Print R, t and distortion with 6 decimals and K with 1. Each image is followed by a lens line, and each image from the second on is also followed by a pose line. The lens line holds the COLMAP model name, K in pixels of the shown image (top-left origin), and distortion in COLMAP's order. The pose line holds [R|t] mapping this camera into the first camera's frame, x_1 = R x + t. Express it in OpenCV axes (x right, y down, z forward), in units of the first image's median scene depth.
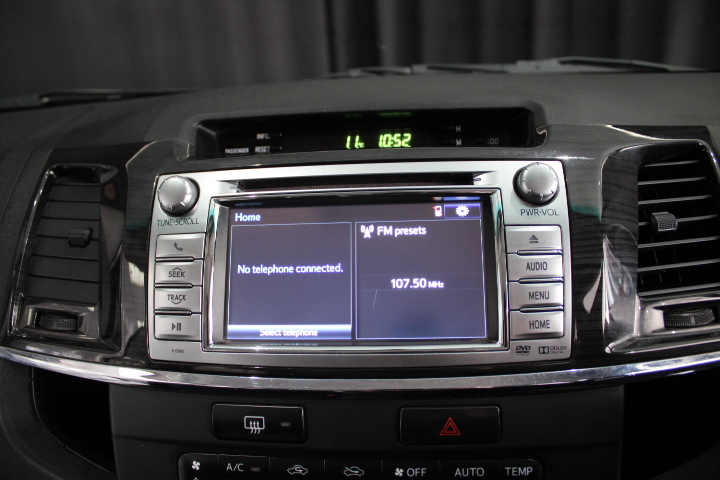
lens RADIAL K [[573.3, 0, 360.0], [0, 573.3, 240.0], [0, 0, 1]] dist [-0.160545, 0.138425]
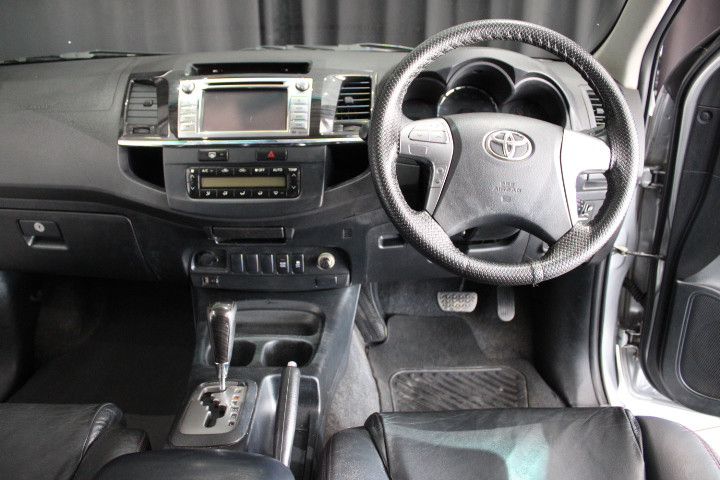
lens RADIAL K [[600.5, 0, 360.0], [0, 600.5, 240.0], [0, 0, 1]] dist [-0.090047, -0.004420]
pose [[0.995949, 0.019631, 0.087753, 0.336111], [-0.021917, 0.999443, 0.025160, 0.648918], [-0.087210, -0.026981, 0.995824, -2.285747]]
